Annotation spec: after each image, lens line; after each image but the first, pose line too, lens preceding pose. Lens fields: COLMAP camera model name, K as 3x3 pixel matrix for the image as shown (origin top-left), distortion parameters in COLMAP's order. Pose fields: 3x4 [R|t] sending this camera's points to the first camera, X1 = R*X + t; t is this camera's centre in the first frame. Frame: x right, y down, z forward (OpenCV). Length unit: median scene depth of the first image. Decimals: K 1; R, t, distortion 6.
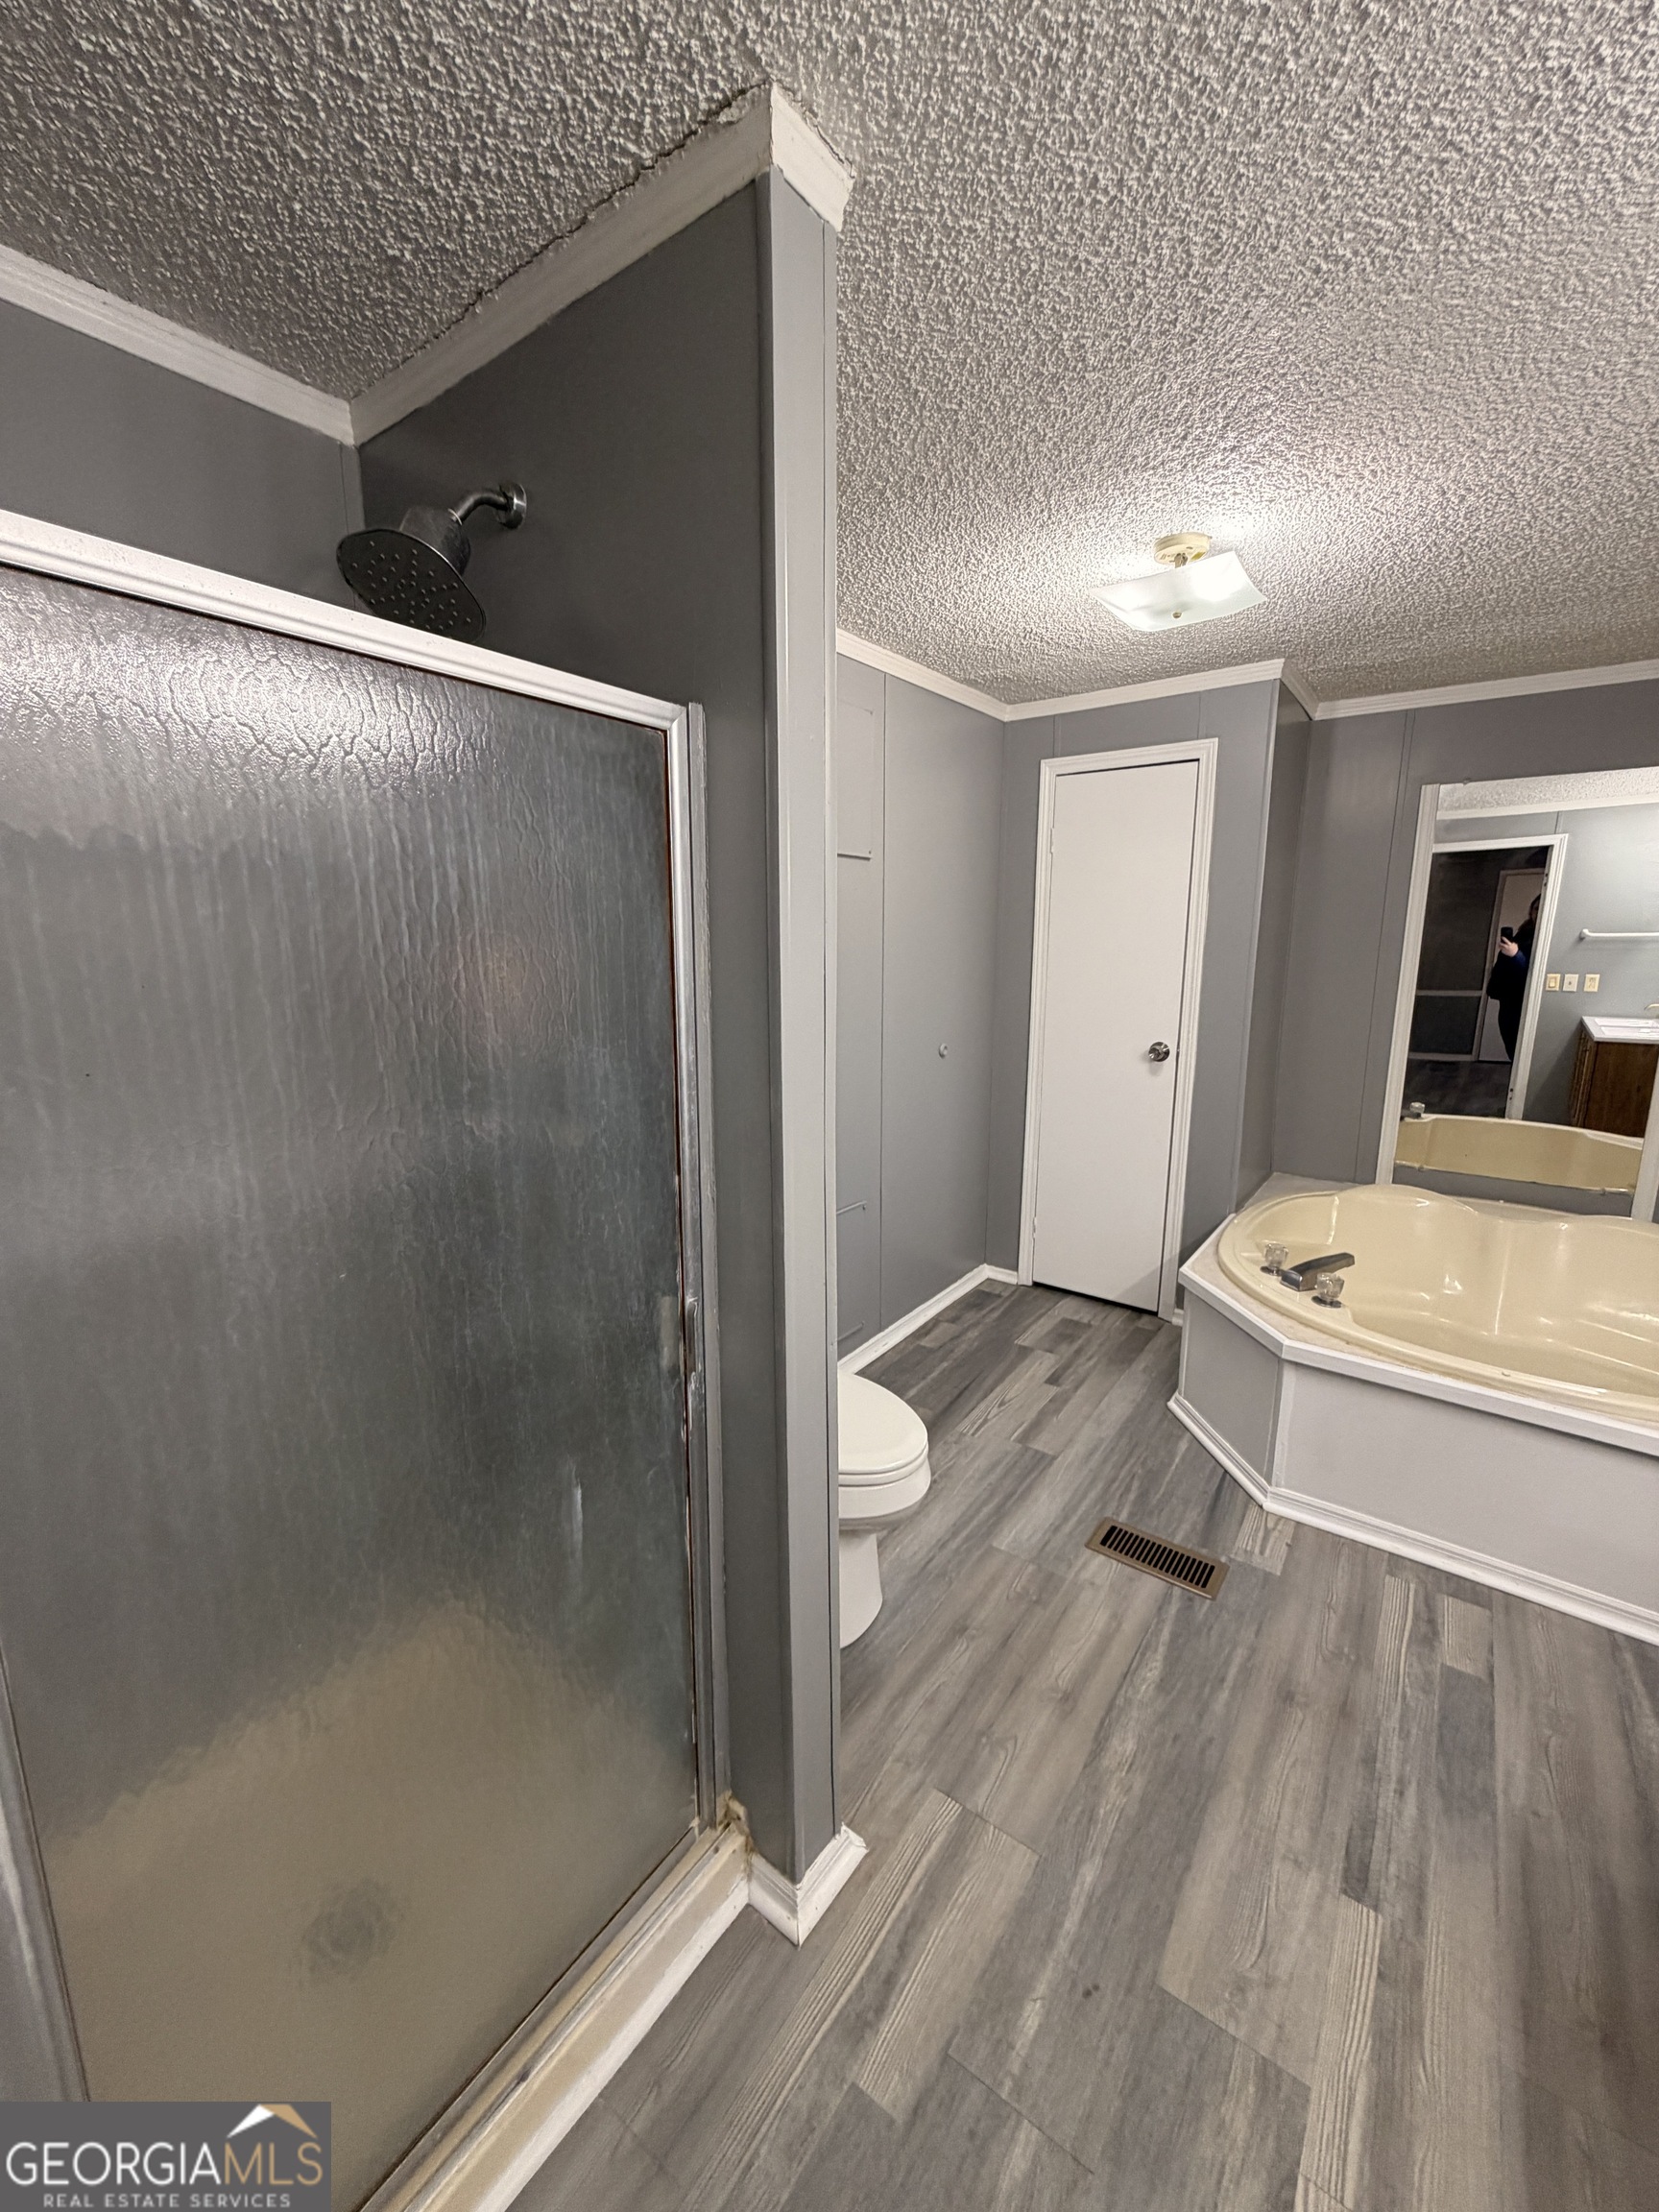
lens RADIAL K [[881.7, 0, 827.7], [0, 881.7, 1101.4], [0, 0, 1]] dist [0.000143, -0.000089]
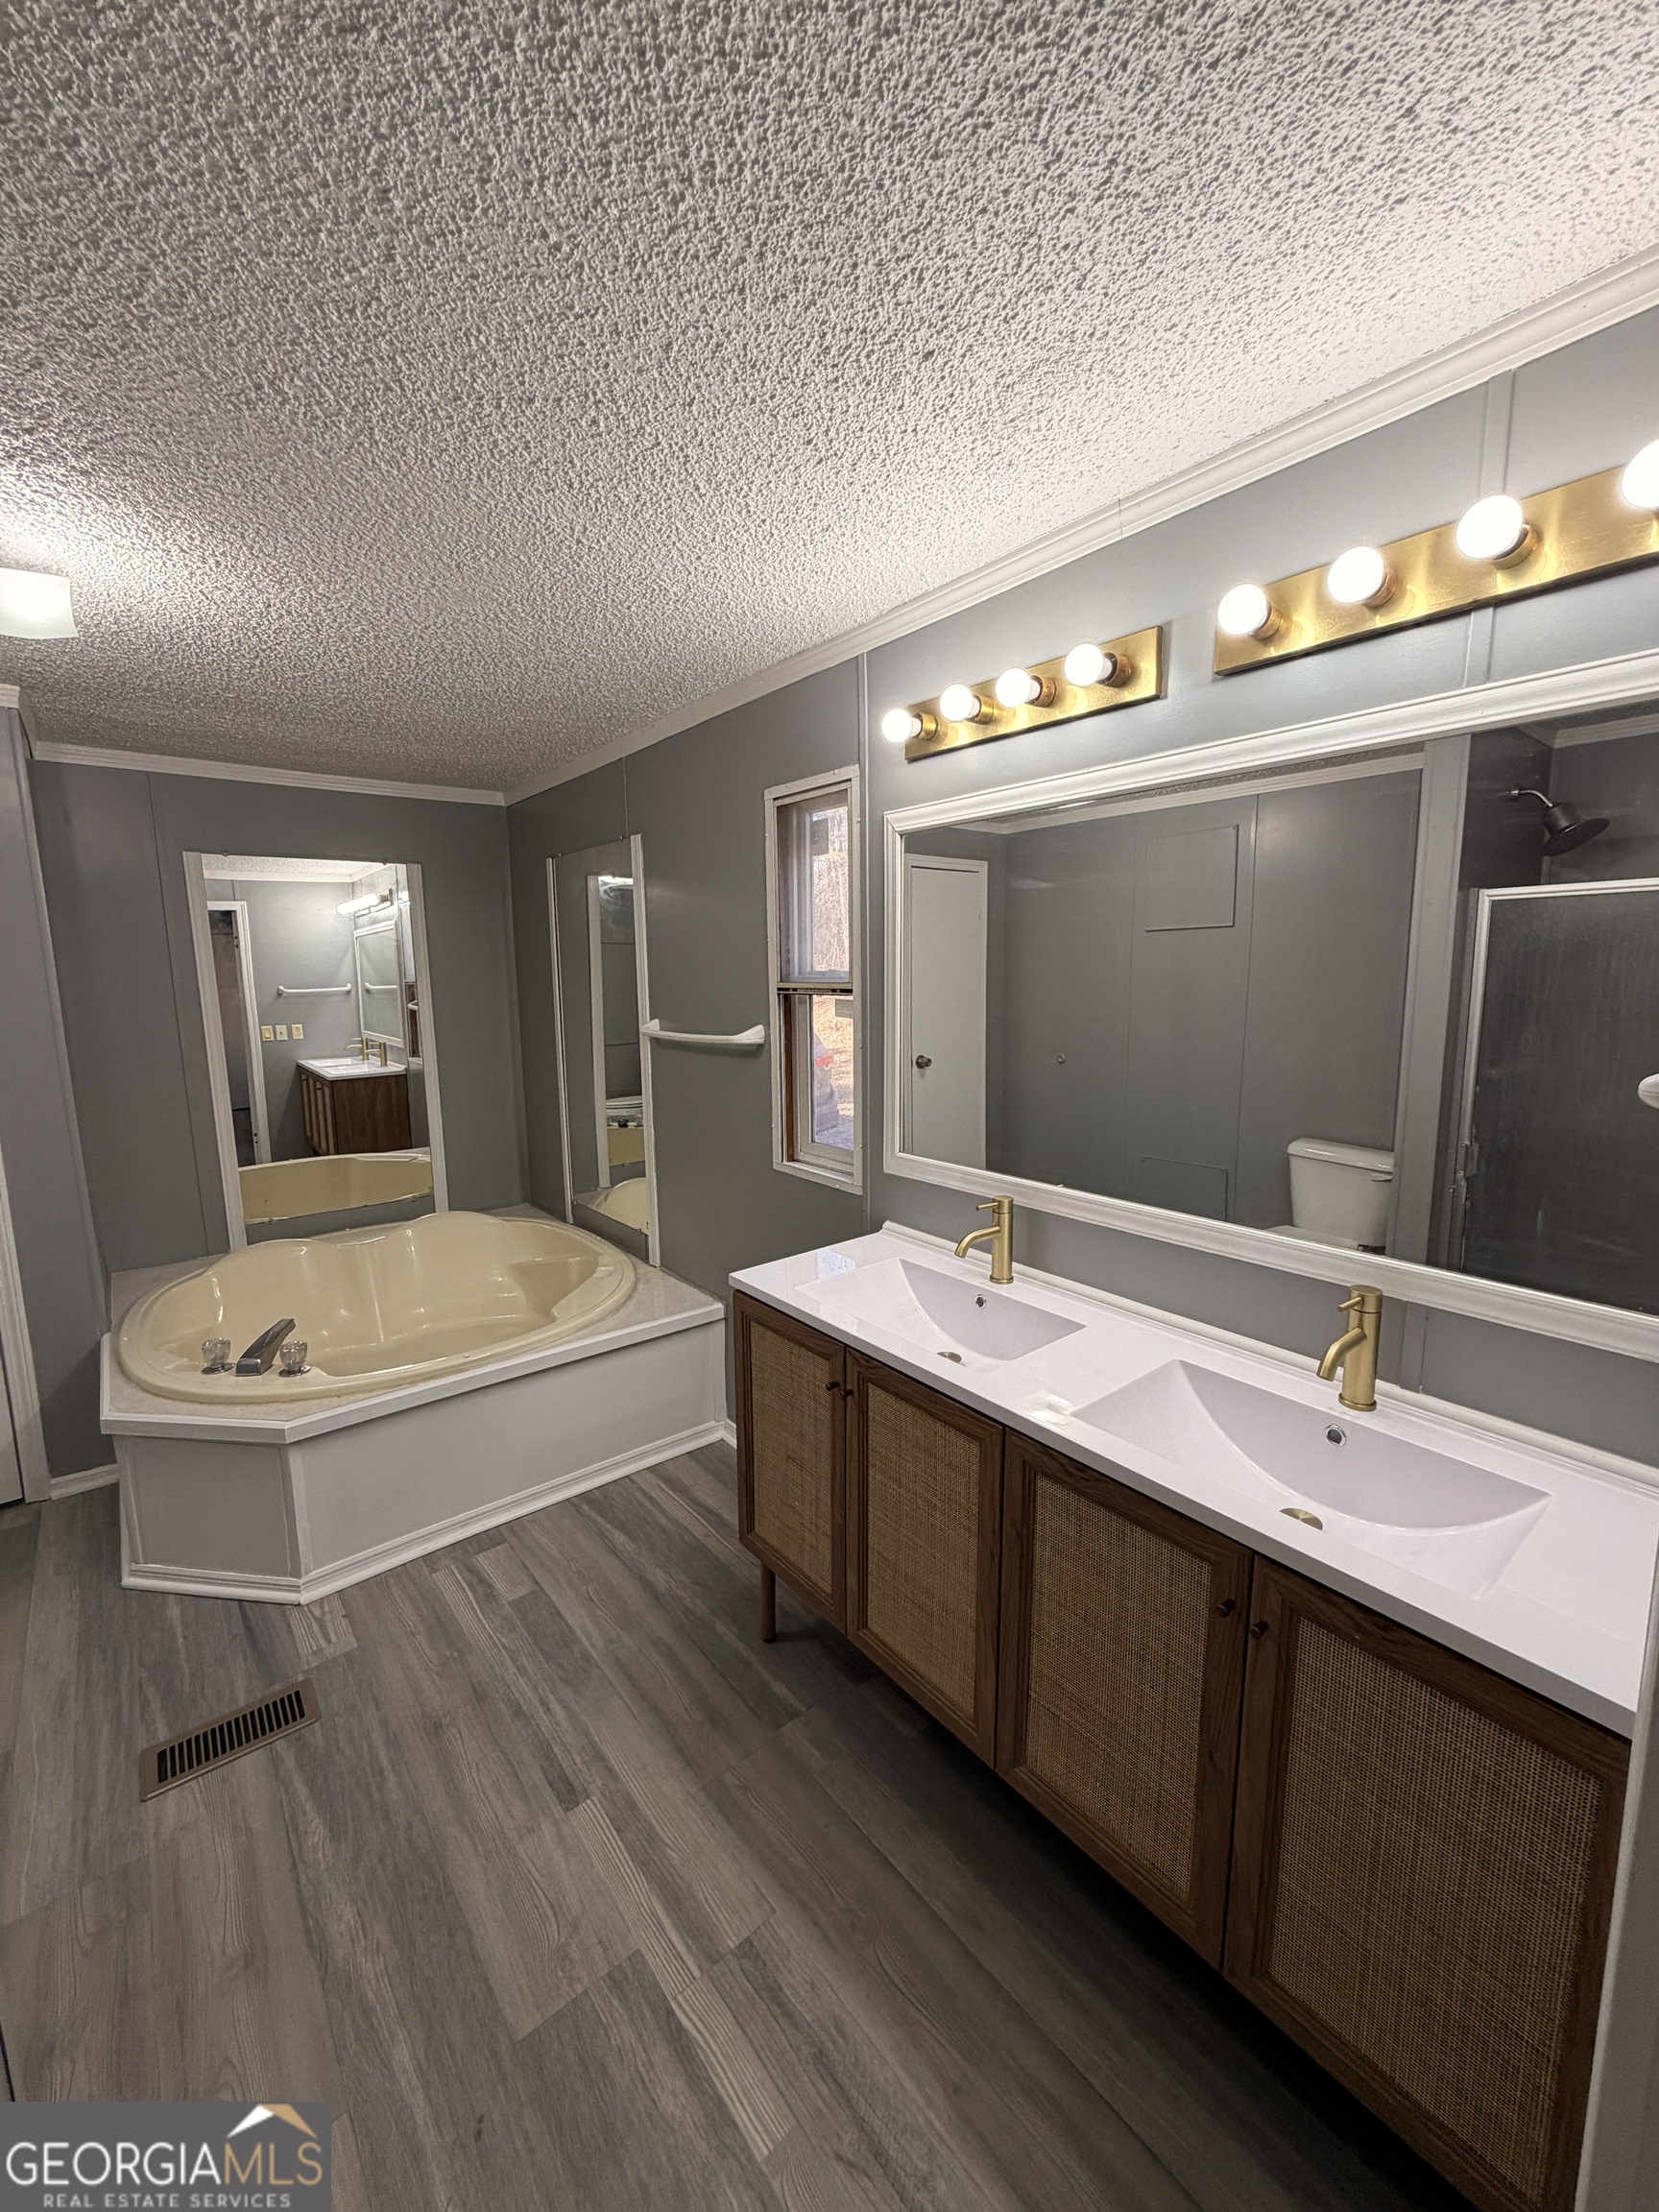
lens RADIAL K [[881.7, 0, 827.7], [0, 881.7, 1101.4], [0, 0, 1]] dist [0.000143, -0.000089]
pose [[0.257564, -0.144918, 0.955332, -0.216344], [0.199740, 0.975320, 0.094099, -0.049506], [-0.945391, 0.166582, 0.280153, 0.122564]]
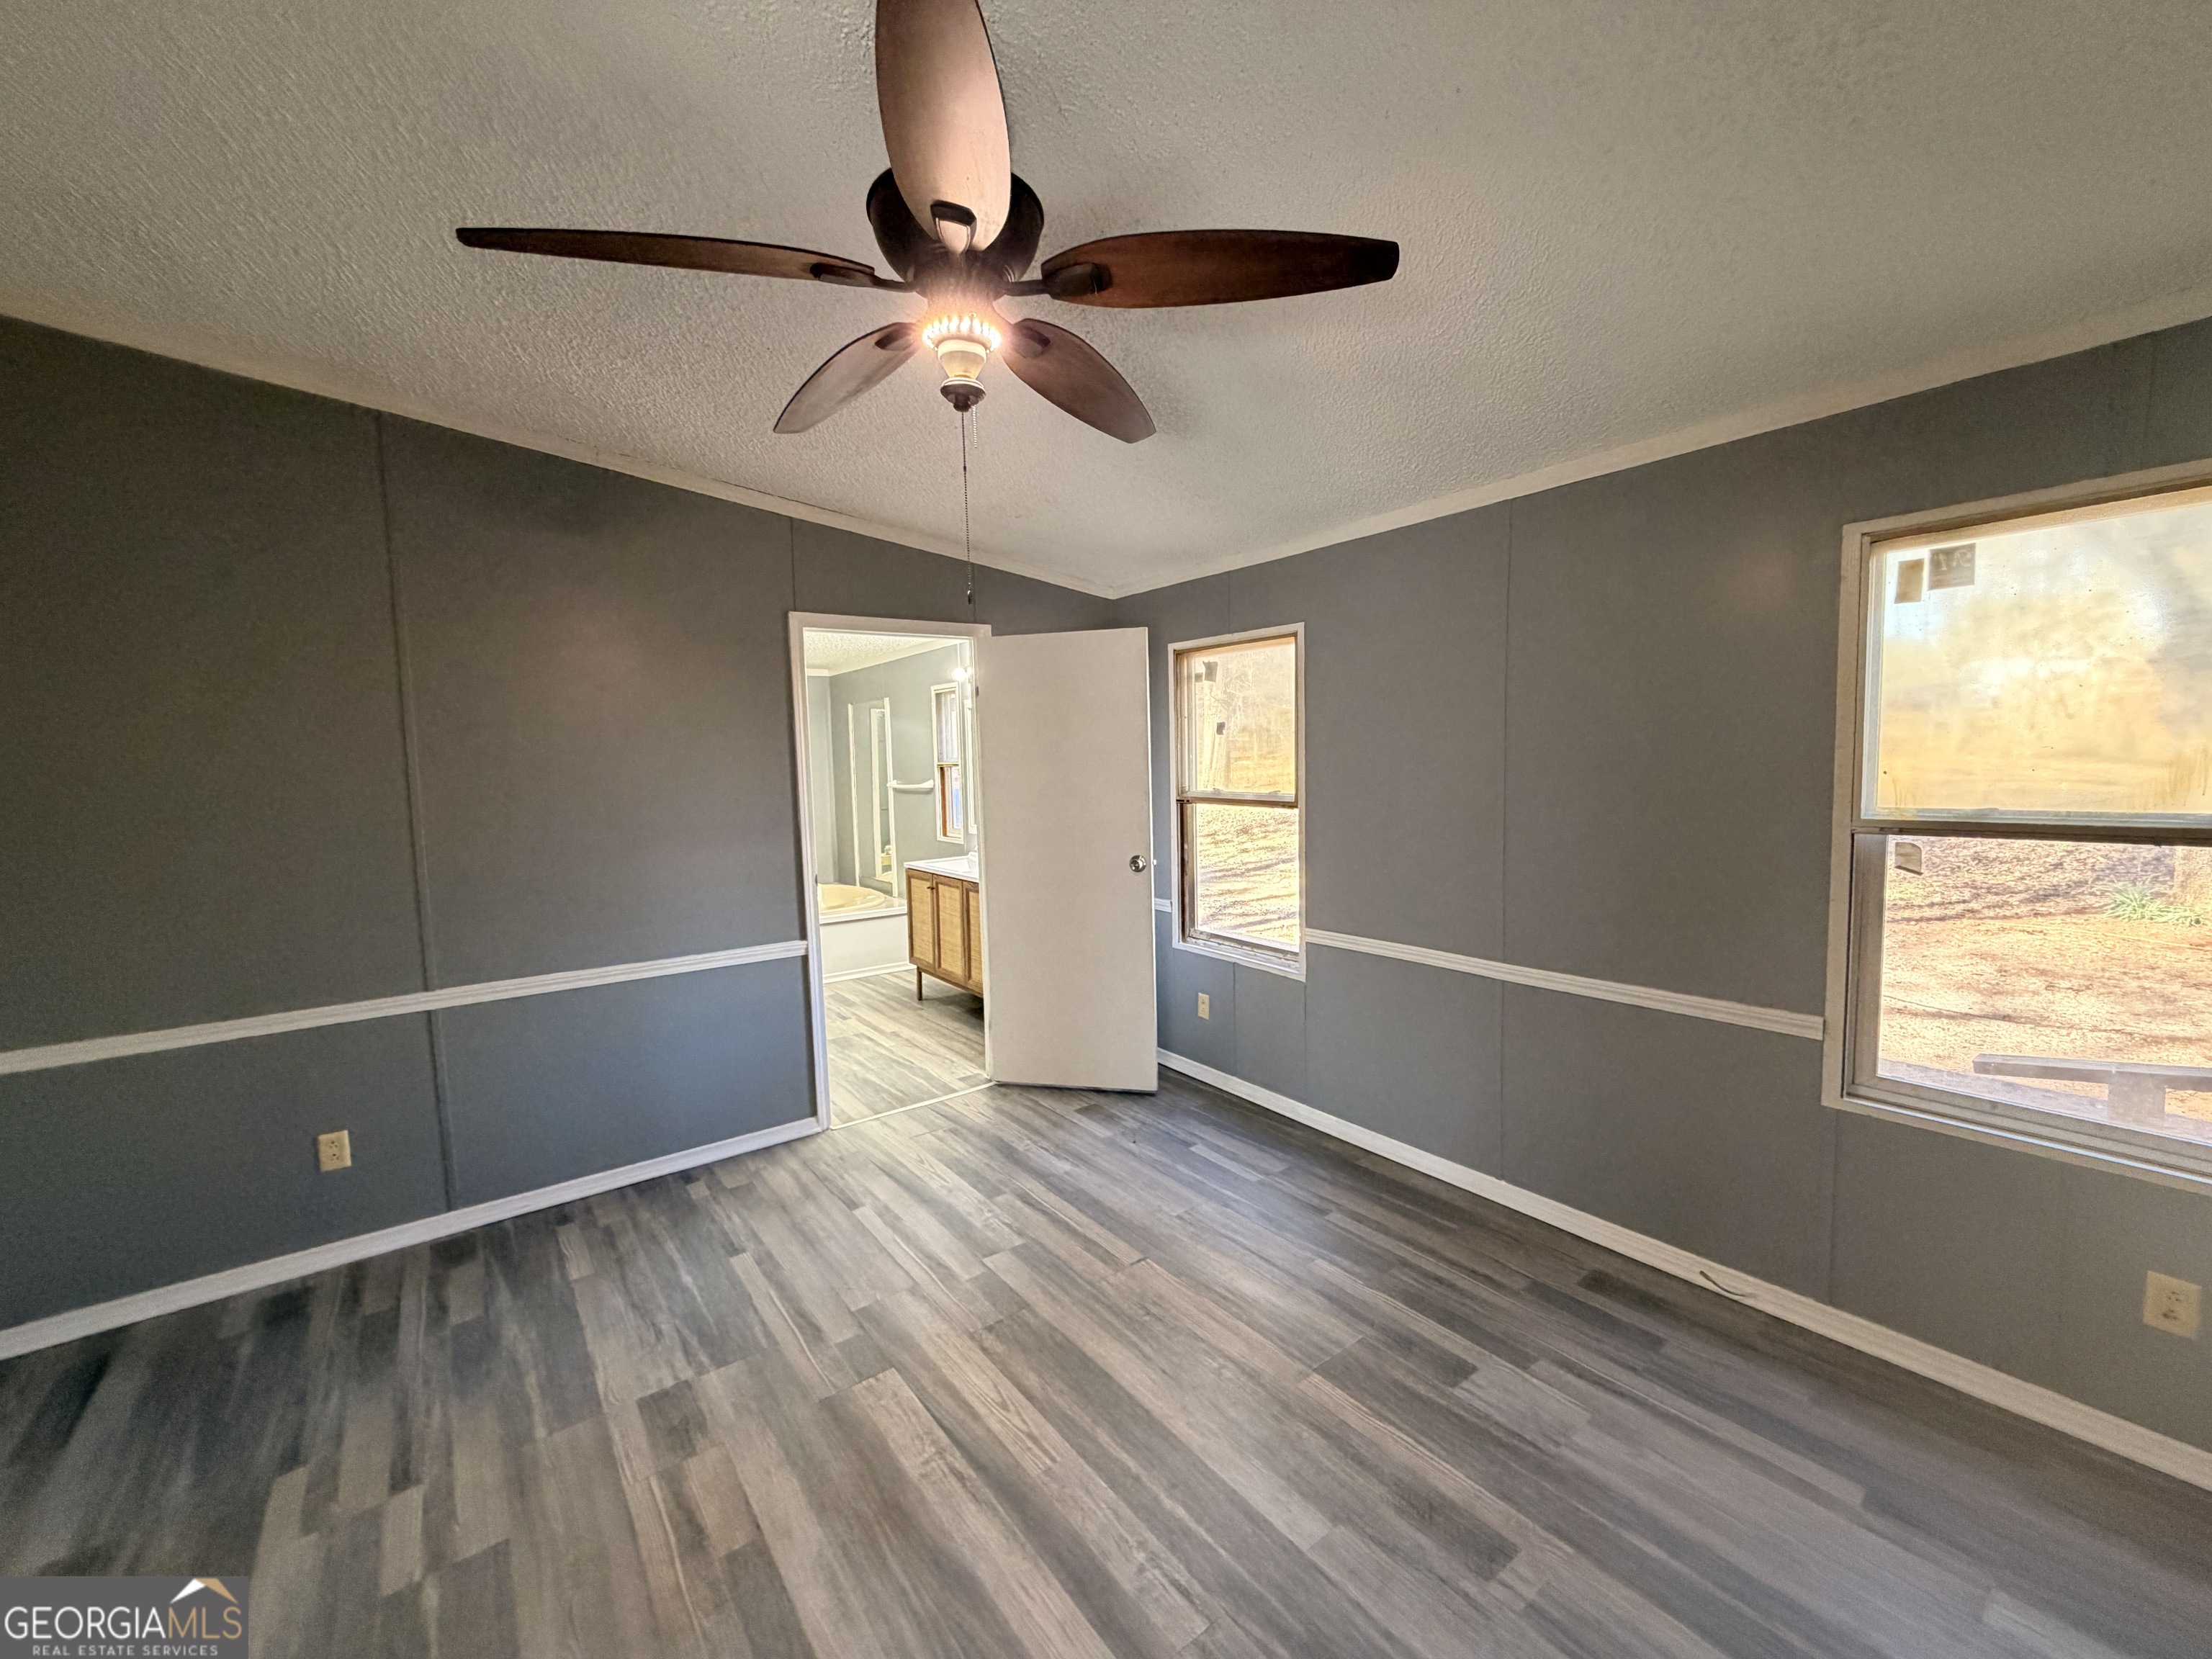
lens RADIAL K [[881.7, 0, 1102.1], [0, 881.7, 832.6], [0, 0, 1]] dist [0.000143, -0.000089]
pose [[0.308438, -0.103908, 0.945552, -1.777331], [0.218773, 0.975119, 0.035793, 0.145986], [-0.925745, 0.195821, 0.323496, -0.978203]]
